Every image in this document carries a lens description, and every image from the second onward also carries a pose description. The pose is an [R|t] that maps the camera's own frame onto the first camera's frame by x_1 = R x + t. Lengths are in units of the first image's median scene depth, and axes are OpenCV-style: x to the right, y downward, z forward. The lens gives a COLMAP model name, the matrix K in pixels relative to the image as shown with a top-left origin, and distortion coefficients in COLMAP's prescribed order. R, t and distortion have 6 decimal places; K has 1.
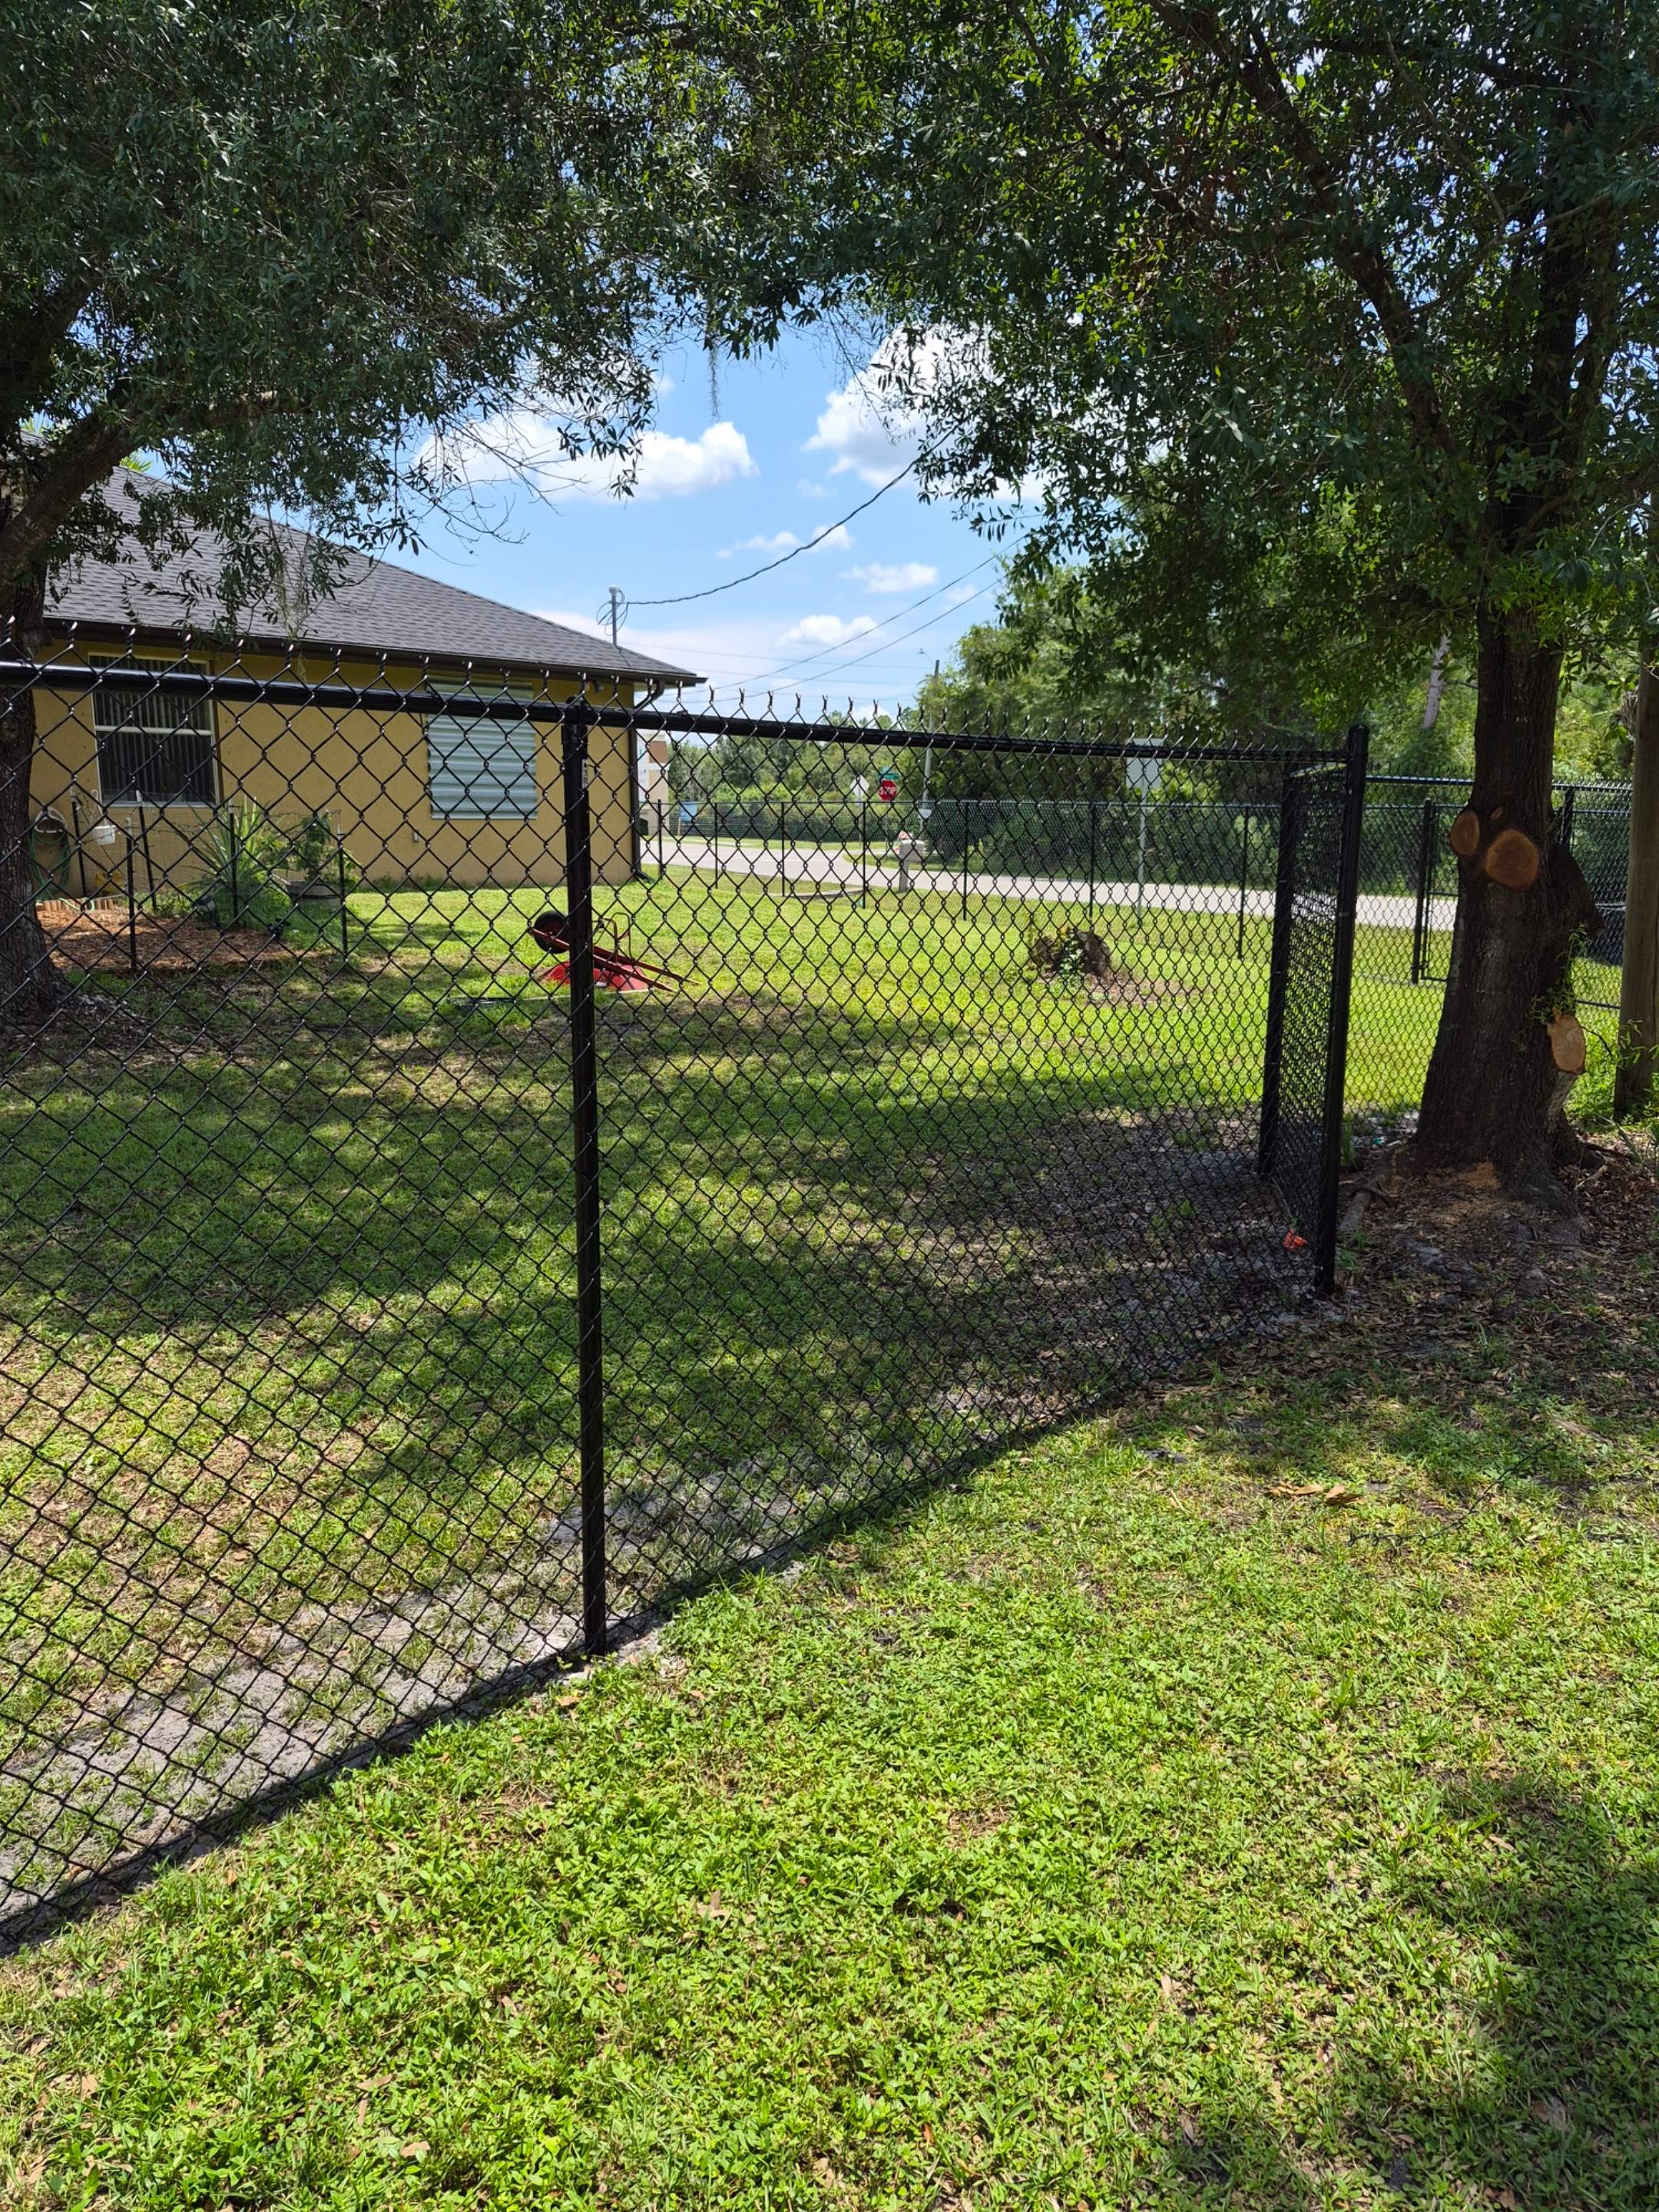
lens RADIAL K [[1588.2, 0, 812.4], [0, 1588.2, 1088.0], [0, 0, 1]] dist [0.117353, -0.160436]
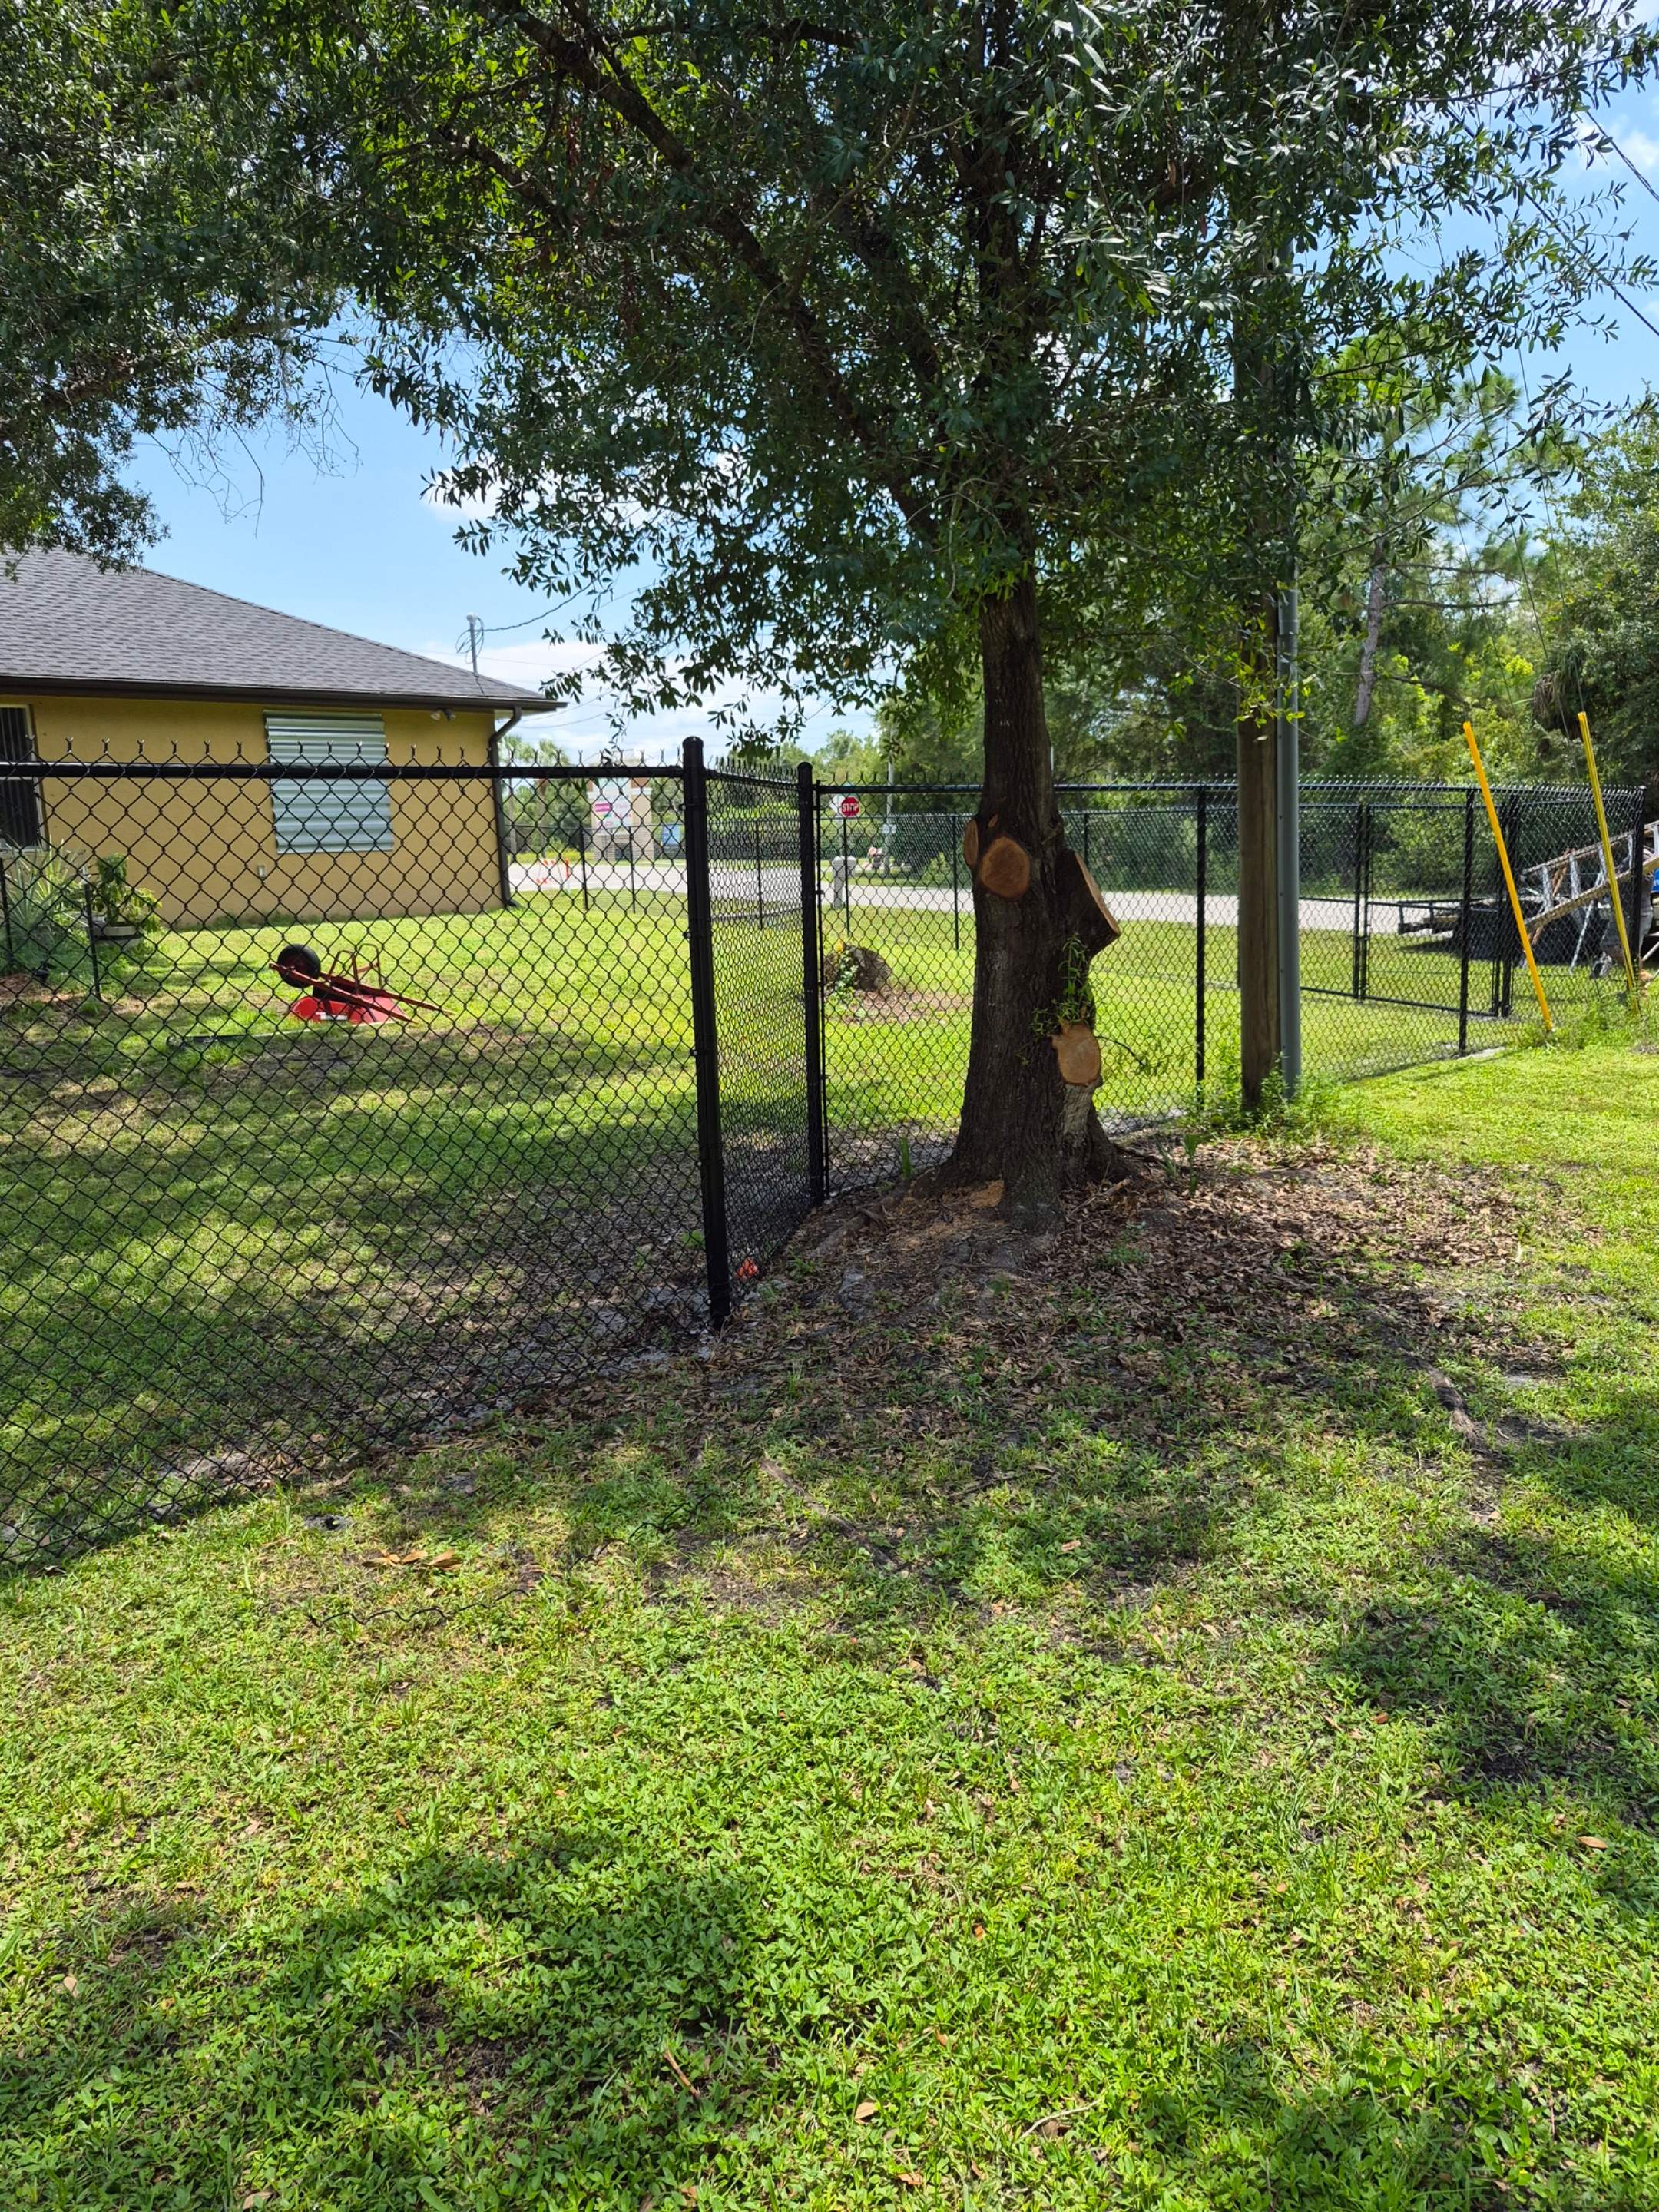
lens RADIAL K [[1588.2, 0, 812.4], [0, 1588.2, 1088.0], [0, 0, 1]] dist [0.117353, -0.160436]
pose [[0.999181, -0.033838, -0.022194, 0.176475], [0.033584, 0.999368, -0.011690, -0.001082], [0.022575, 0.010935, 0.999685, 0.022002]]
